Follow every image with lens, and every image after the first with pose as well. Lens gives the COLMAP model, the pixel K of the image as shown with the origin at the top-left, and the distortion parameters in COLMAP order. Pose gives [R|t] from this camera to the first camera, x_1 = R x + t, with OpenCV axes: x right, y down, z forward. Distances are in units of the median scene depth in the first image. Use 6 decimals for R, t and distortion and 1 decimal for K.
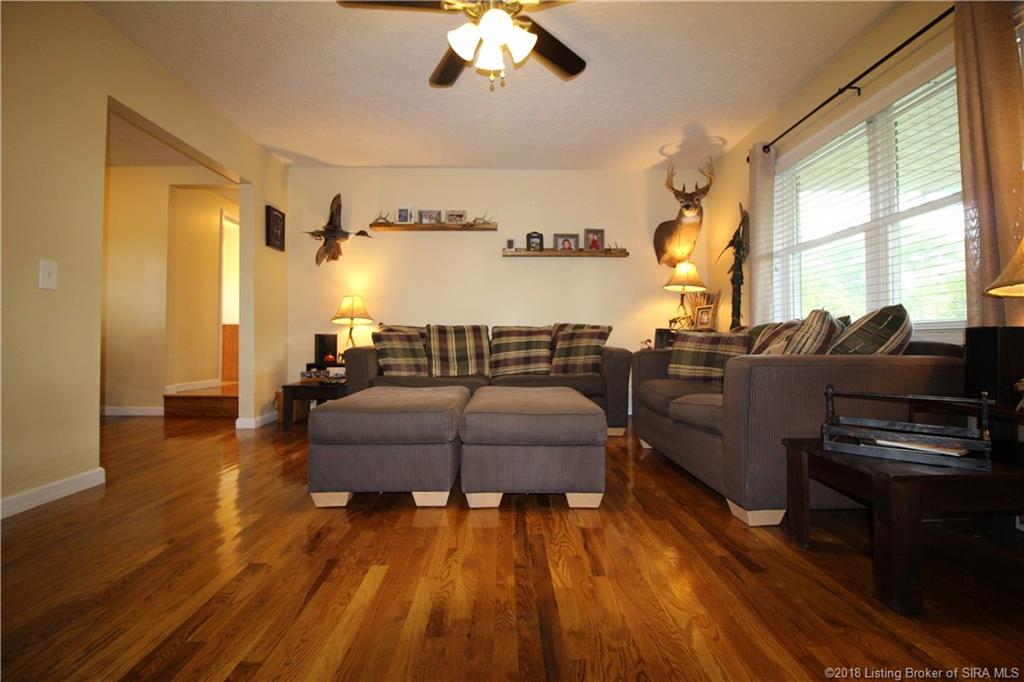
lens RADIAL K [[477.6, 0, 509.8], [0, 477.6, 336.4], [0, 0, 1]] dist [-0.005563, -0.004891]
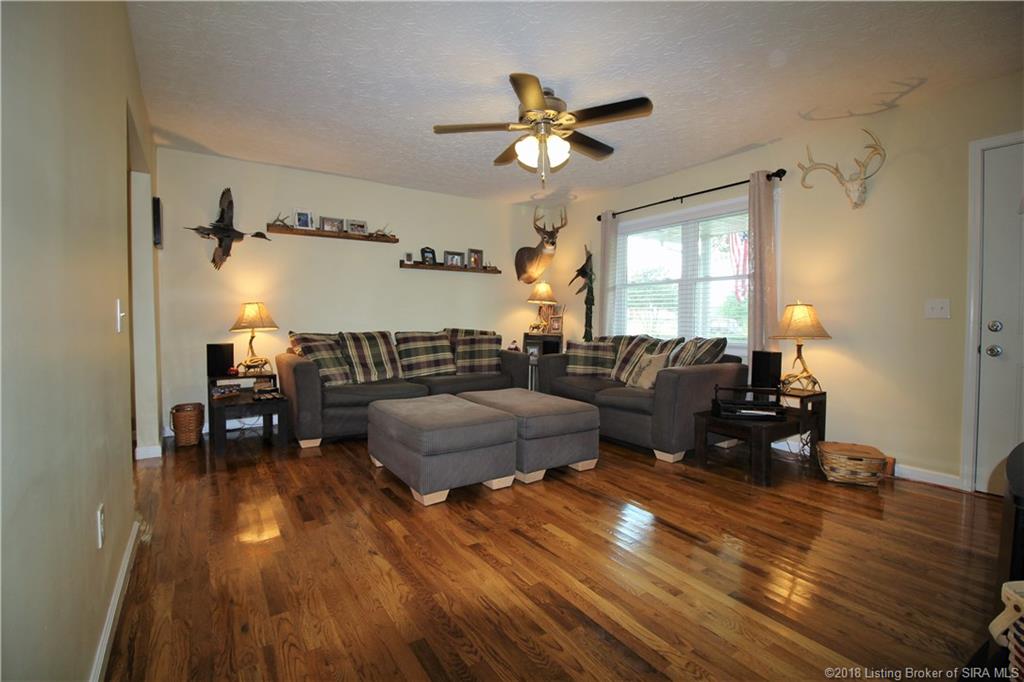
lens RADIAL K [[477.6, 0, 514.3], [0, 477.6, 337.8], [0, 0, 1]] dist [-0.005563, -0.004891]
pose [[0.838995, -0.021014, 0.543733, -0.424603], [-0.008327, 0.998641, 0.051443, -0.070430], [-0.544076, -0.047688, 0.837680, -0.070702]]
